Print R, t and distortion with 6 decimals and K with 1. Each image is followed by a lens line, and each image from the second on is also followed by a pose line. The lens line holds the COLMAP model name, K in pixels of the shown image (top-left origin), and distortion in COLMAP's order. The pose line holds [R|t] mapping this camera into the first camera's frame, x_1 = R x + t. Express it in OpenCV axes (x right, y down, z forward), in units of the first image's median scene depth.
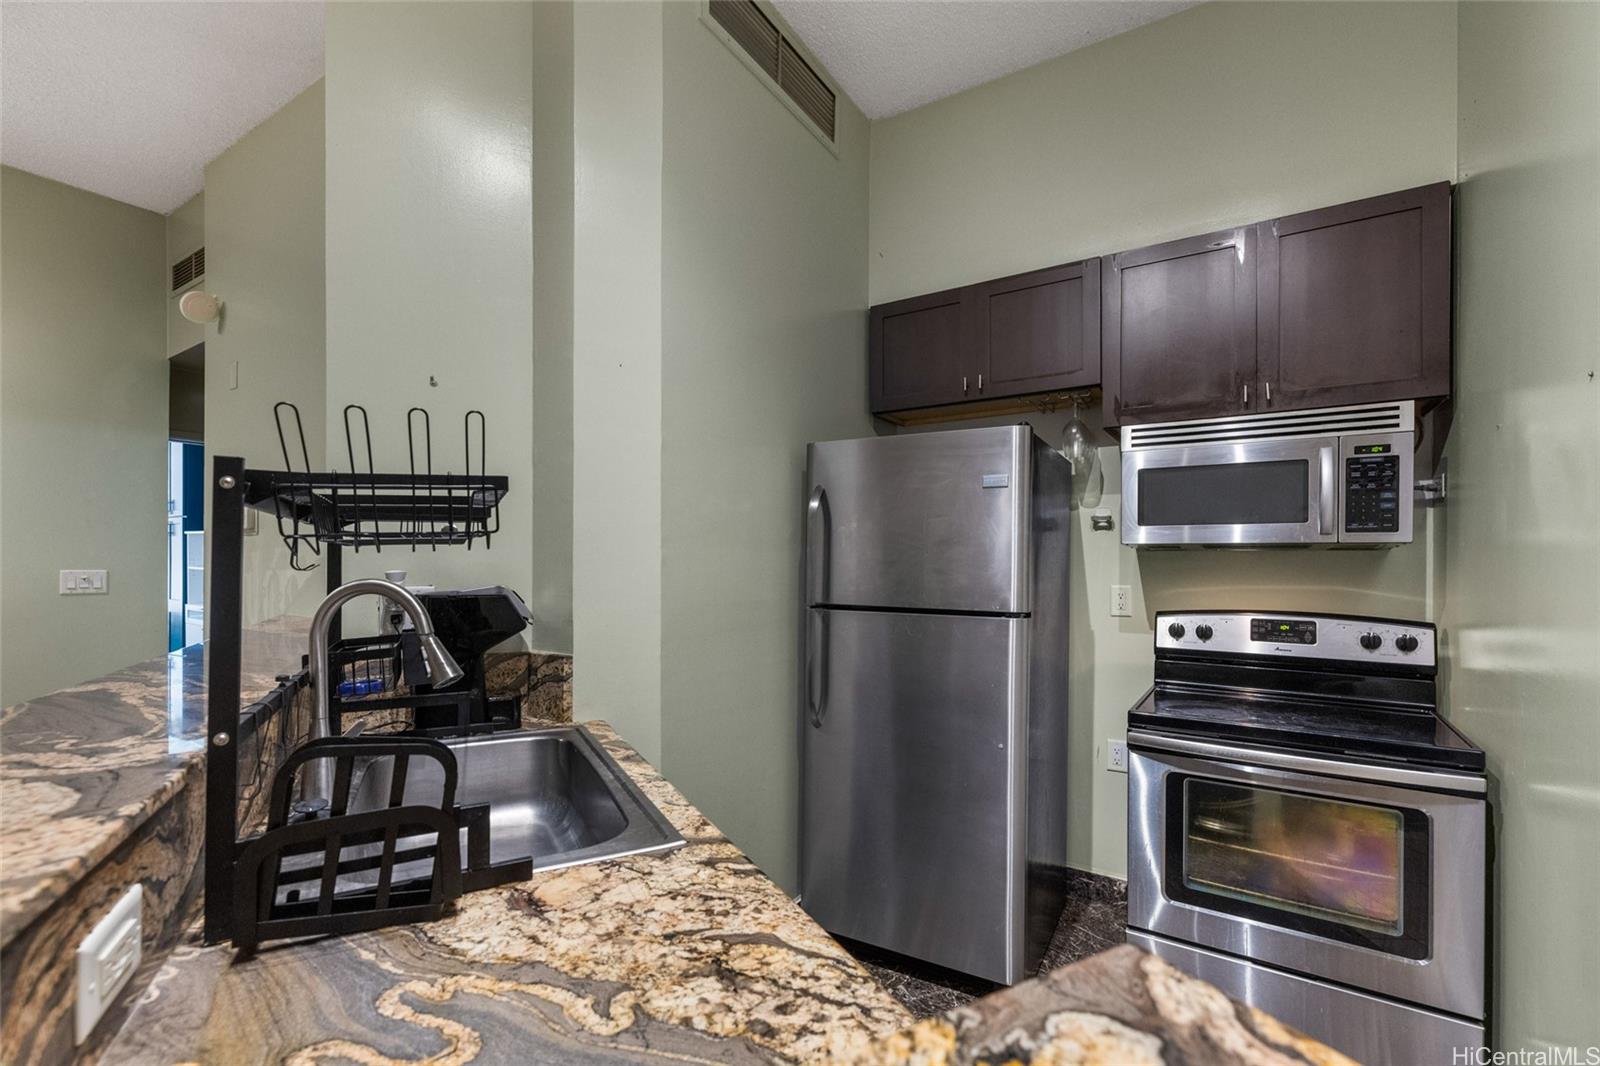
lens RADIAL K [[688.2, 0, 809.5], [0, 688.2, 552.0], [0, 0, 1]] dist [0.000958, 0.000091]
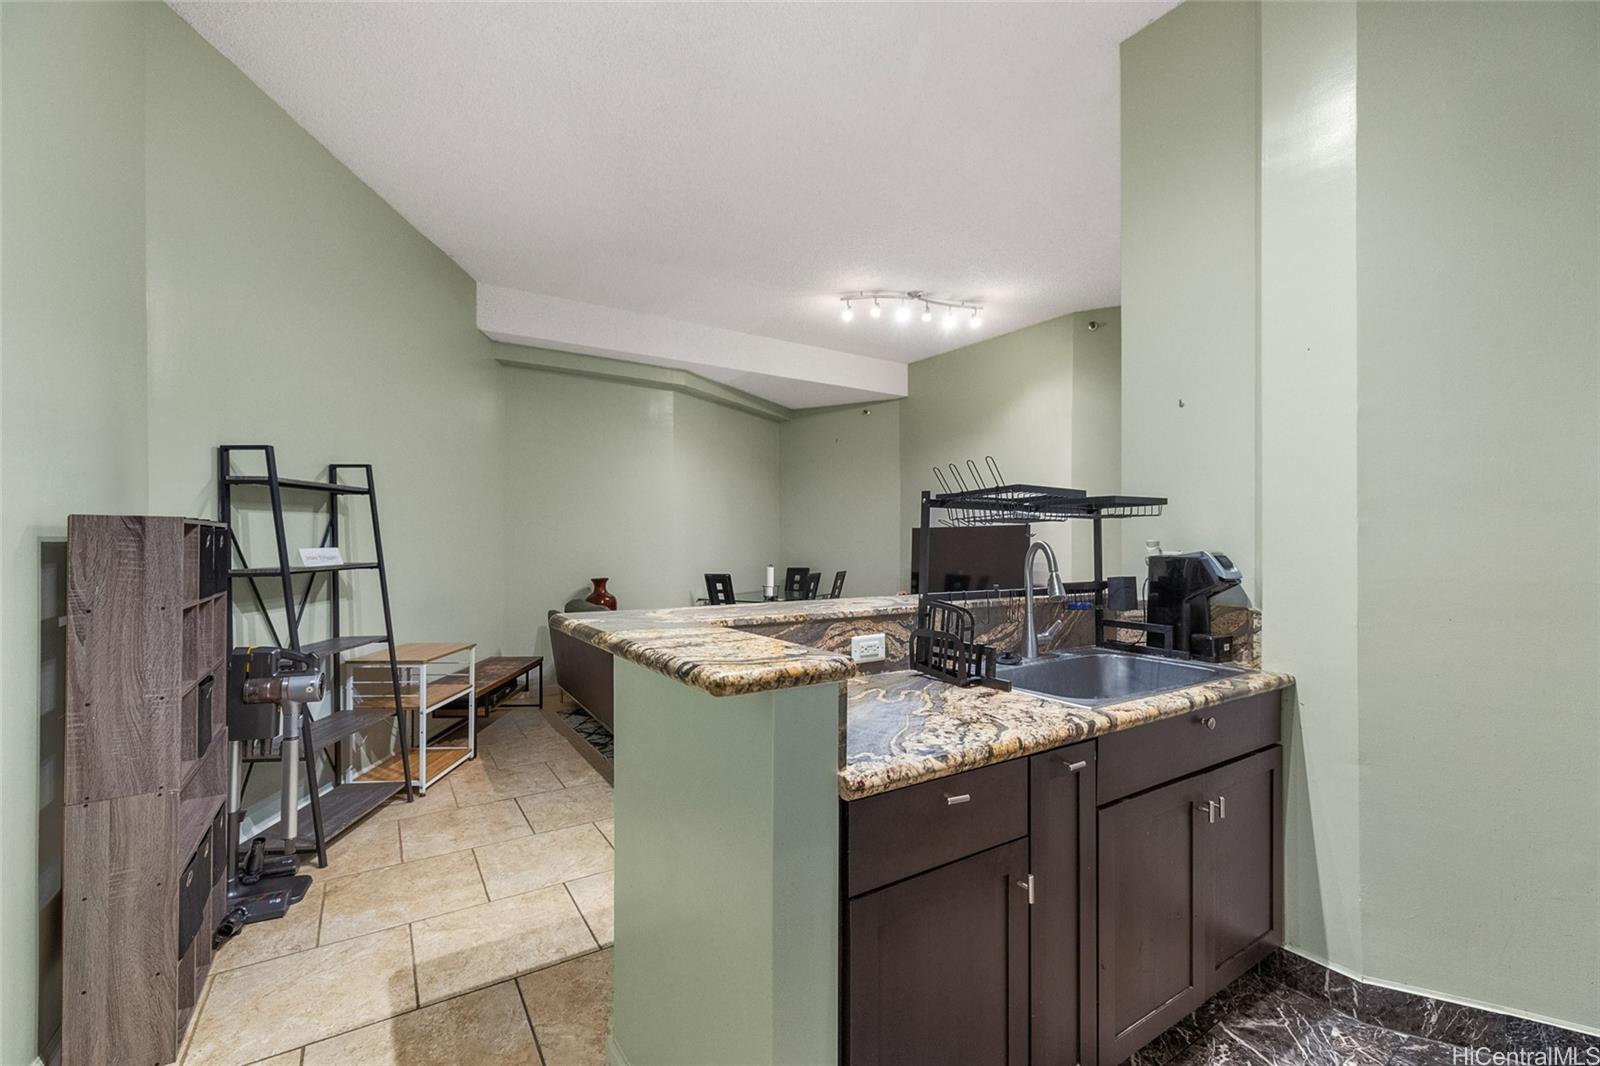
lens RADIAL K [[688.2, 0, 809.5], [0, 688.2, 552.0], [0, 0, 1]] dist [0.000958, 0.000091]
pose [[0.082935, 0.013238, -0.996467, 0.686846], [0.010551, 0.999844, 0.014161, 0.021290], [0.996499, -0.011689, 0.082782, 0.130786]]
